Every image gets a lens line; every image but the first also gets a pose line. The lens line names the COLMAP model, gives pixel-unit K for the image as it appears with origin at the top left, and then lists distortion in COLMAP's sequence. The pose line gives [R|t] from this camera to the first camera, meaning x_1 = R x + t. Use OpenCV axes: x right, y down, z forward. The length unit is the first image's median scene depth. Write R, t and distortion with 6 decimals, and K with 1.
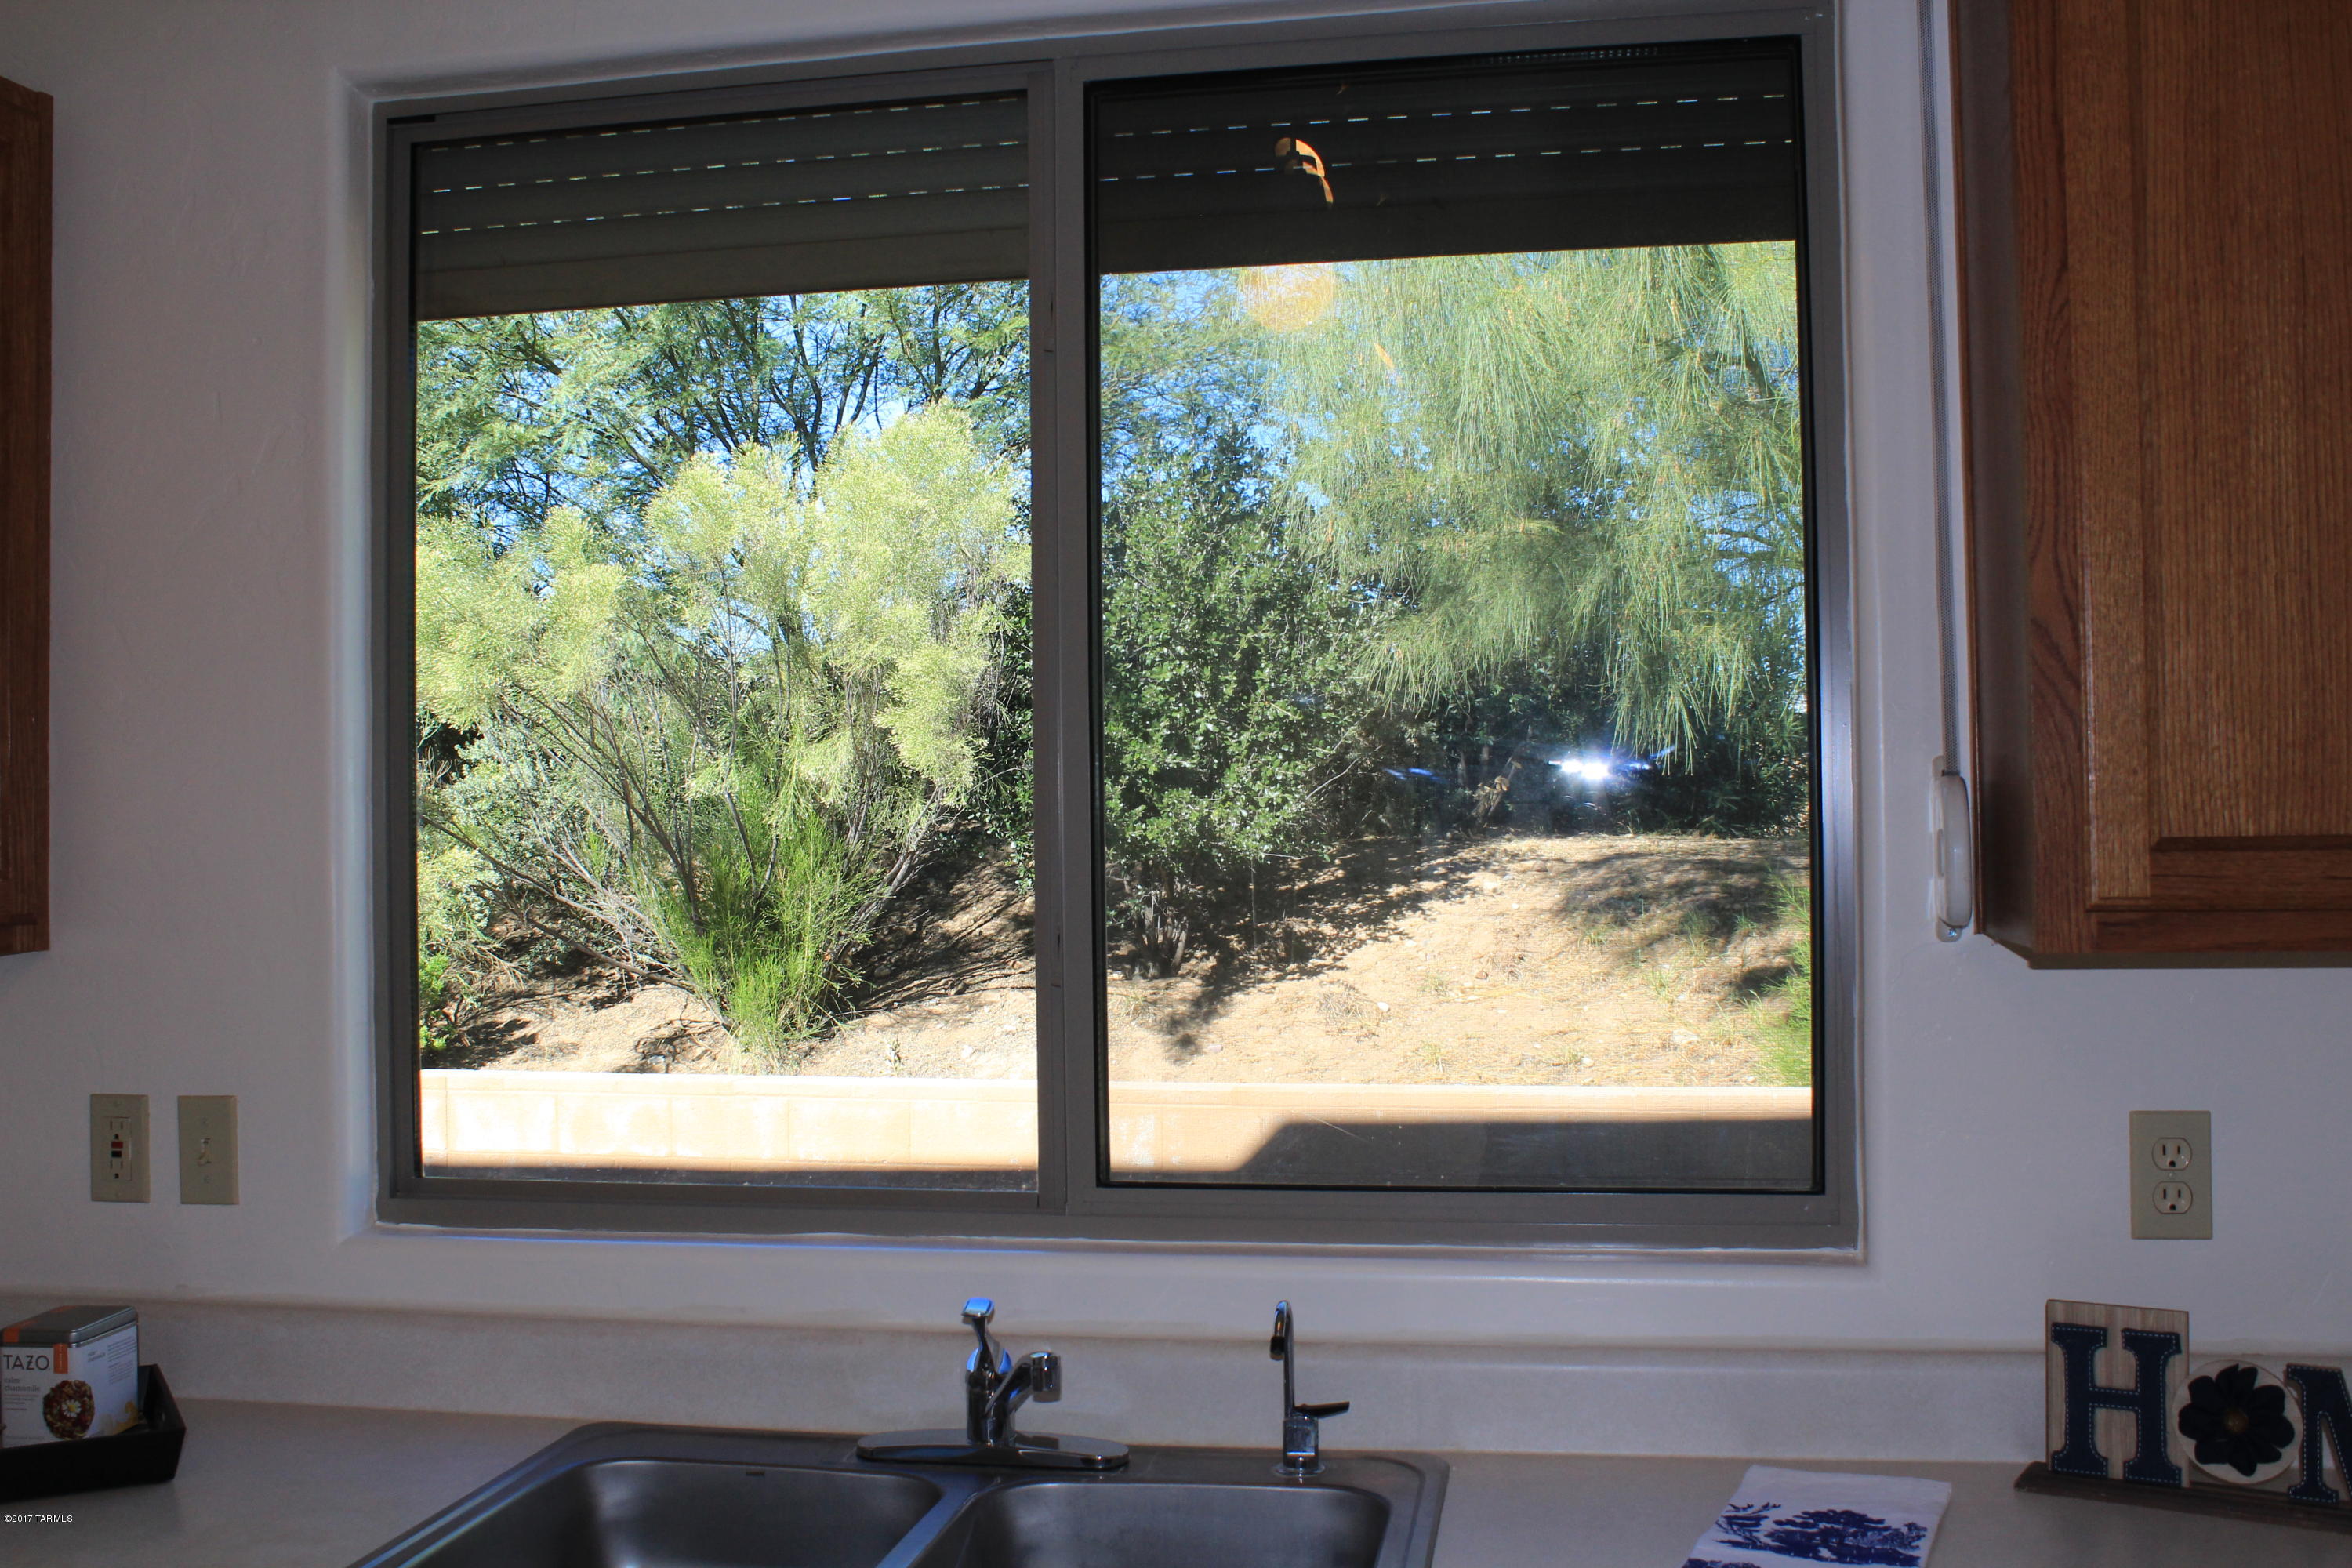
lens RADIAL K [[2261.7, 0, 1146.1], [0, 2261.7, 785.1], [0, 0, 1]] dist [-0.088065, 0.000000]
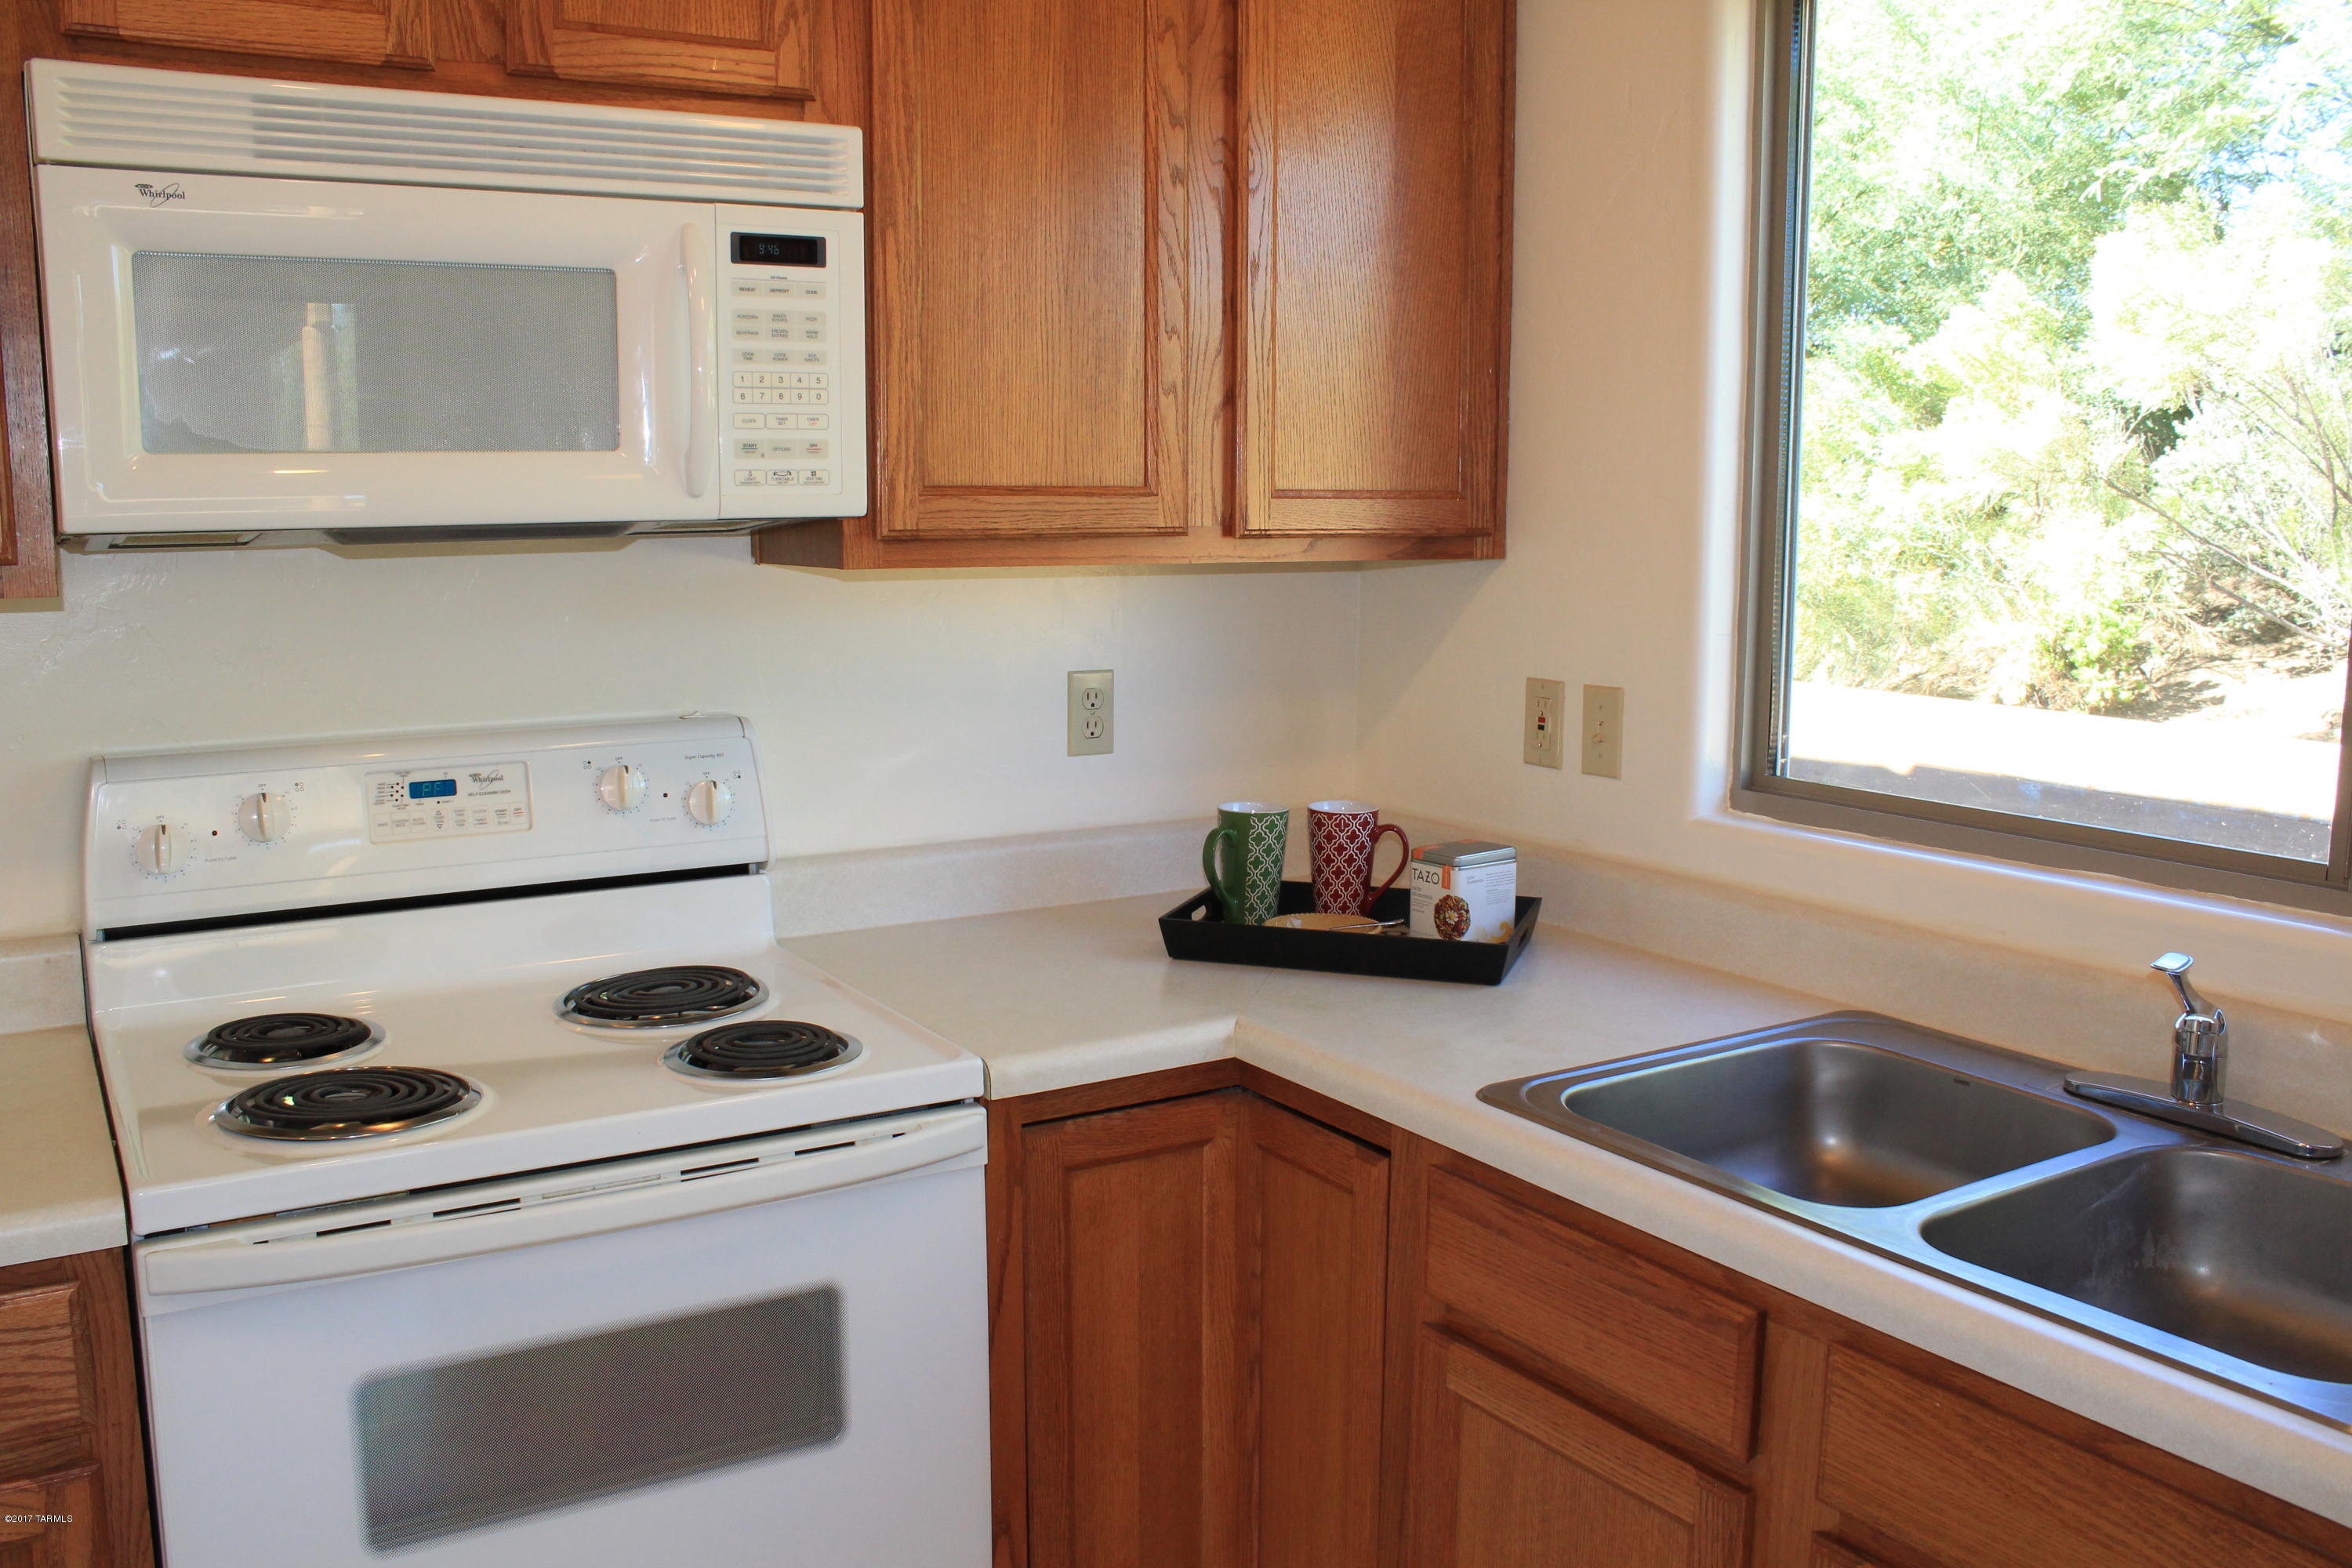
lens RADIAL K [[1951.4, 0, 1174.6], [0, 1951.4, 783.7], [0, 0, 1]] dist [-0.162054, 0.130547]
pose [[0.677609, 0.121397, -0.725333, 0.170181], [0.000238, 0.986245, 0.165288, 0.018297], [0.735422, -0.112174, 0.668260, 0.121841]]
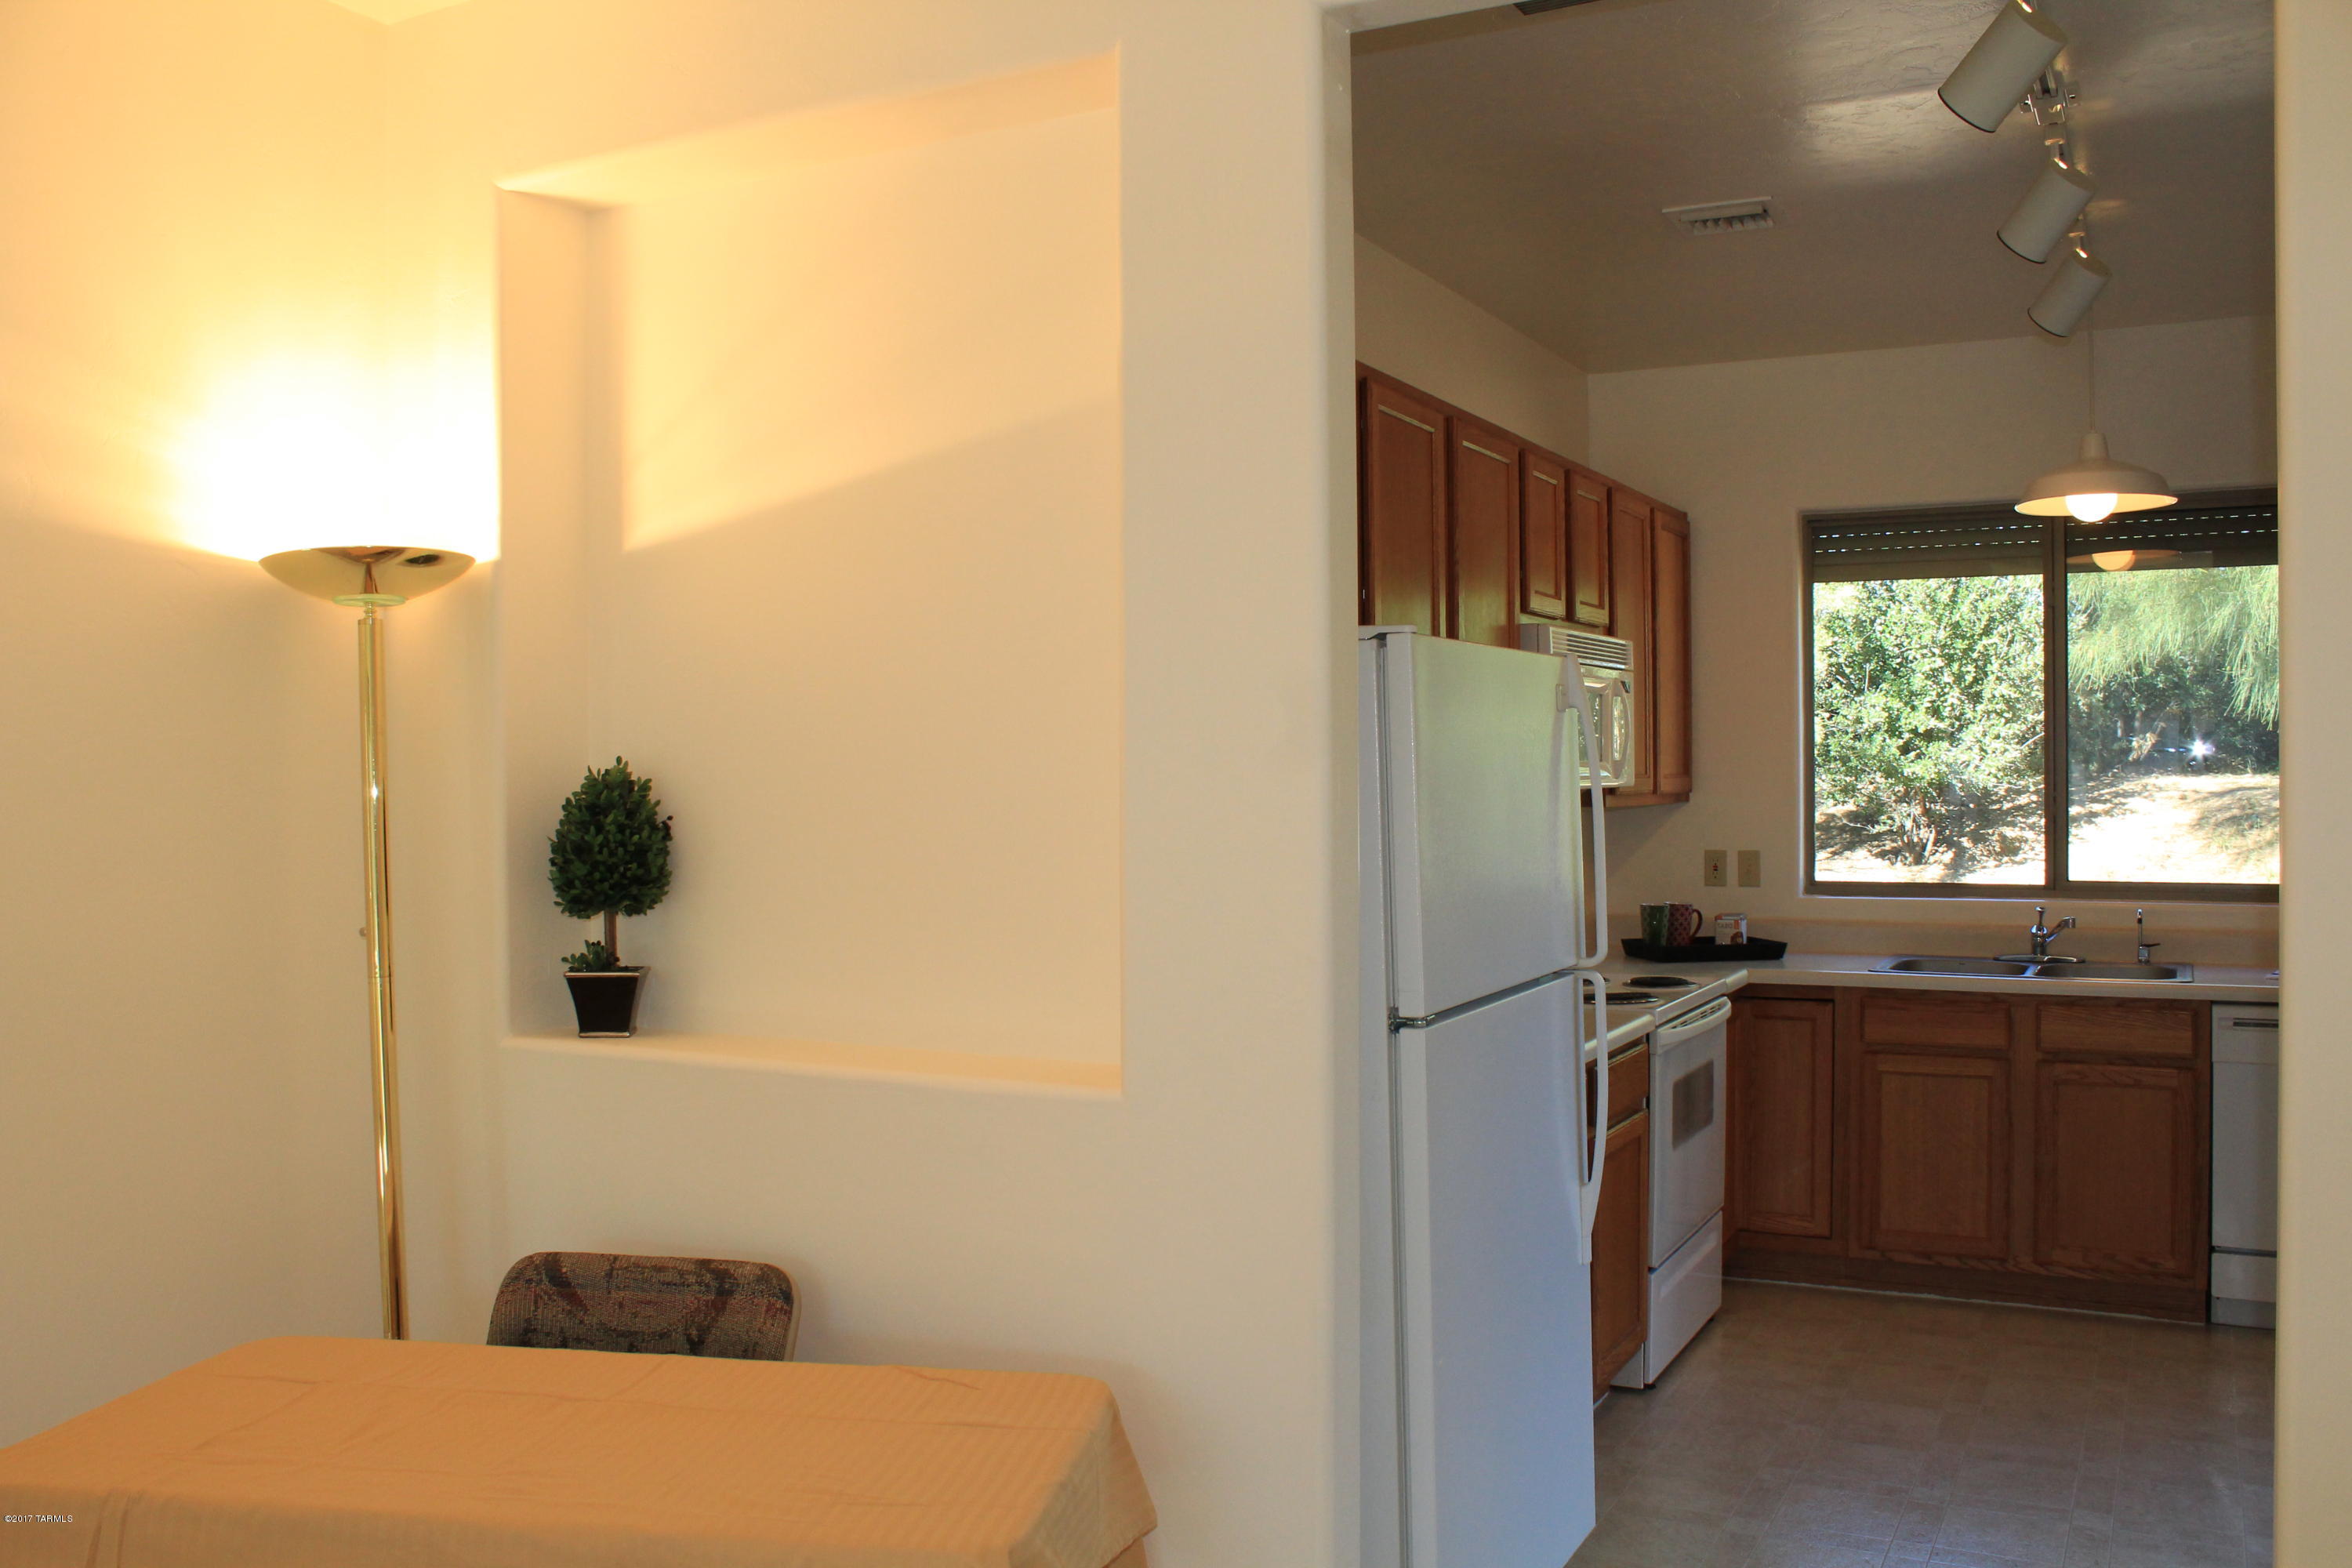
lens RADIAL K [[1951.4, 0, 1147.1], [0, 1951.4, 775.7], [0, 0, 1]] dist [-0.162054, 0.130547]
pose [[0.950074, 0.008514, -0.311909, -0.362667], [-0.001074, 0.999711, 0.024015, -0.021500], [0.312023, -0.022481, 0.949809, -1.613429]]
